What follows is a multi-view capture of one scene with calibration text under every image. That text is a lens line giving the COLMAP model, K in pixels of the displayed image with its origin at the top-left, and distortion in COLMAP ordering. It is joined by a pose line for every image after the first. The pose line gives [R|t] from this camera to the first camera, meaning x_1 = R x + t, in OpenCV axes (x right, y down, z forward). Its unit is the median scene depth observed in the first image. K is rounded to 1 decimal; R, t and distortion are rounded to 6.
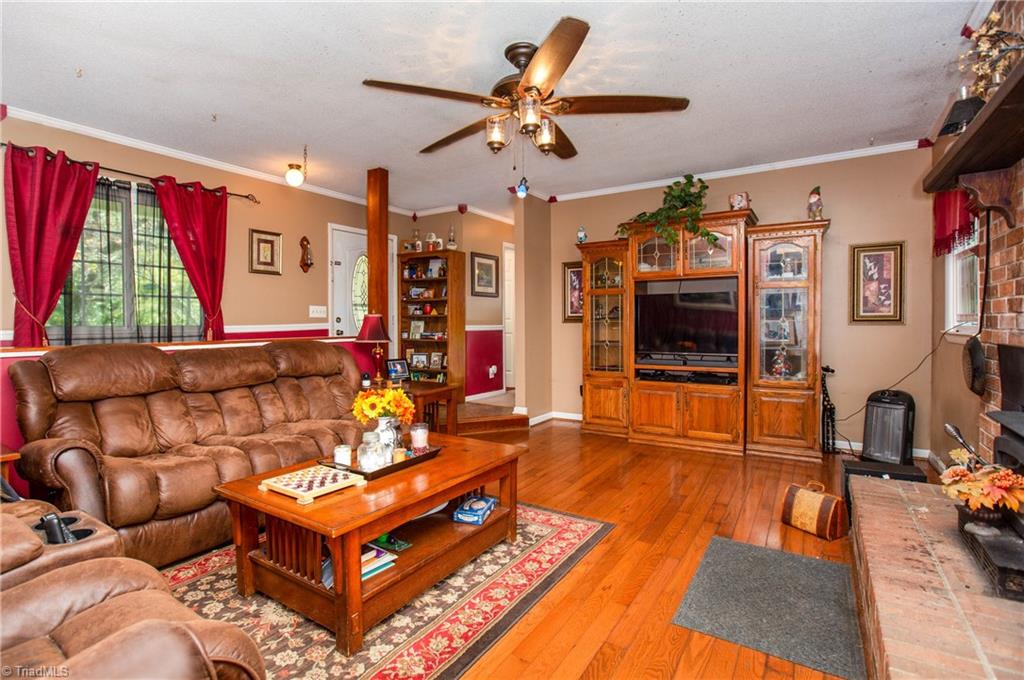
lens RADIAL K [[493.2, 0, 509.3], [0, 493.2, 331.8], [0, 0, 1]] dist [-0.025259, 0.006912]
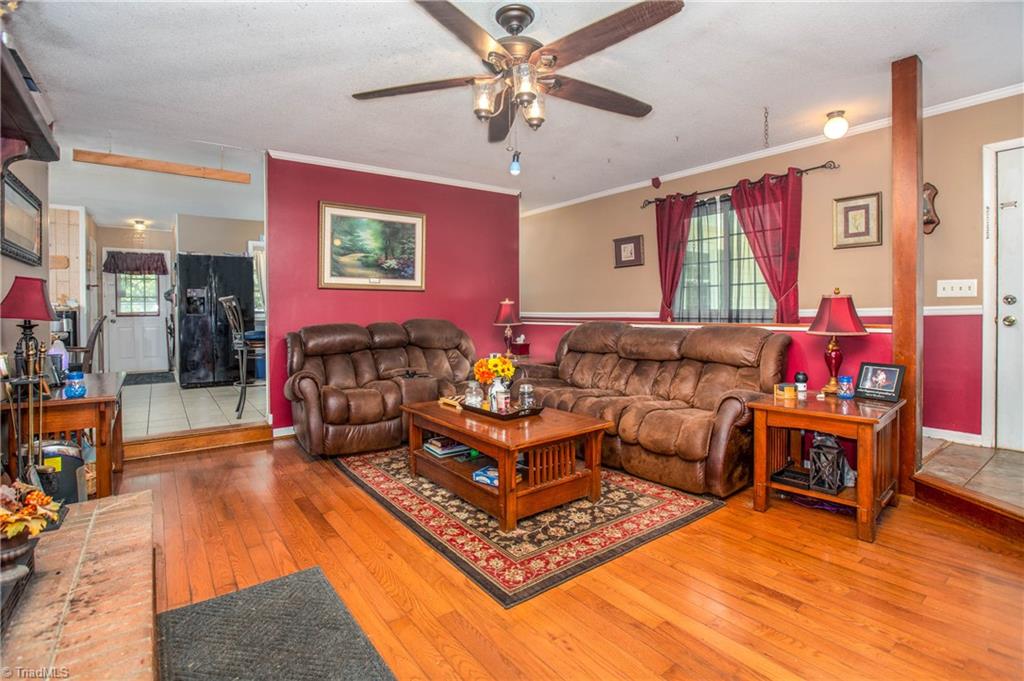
lens RADIAL K [[493.2, 0, 511.5], [0, 493.2, 347.5], [0, 0, 1]] dist [-0.025259, 0.006912]
pose [[-0.357098, 0.085012, -0.930190, 0.966771], [0.000488, 0.995867, 0.090827, -0.045169], [0.934067, 0.031980, -0.355663, 1.445507]]
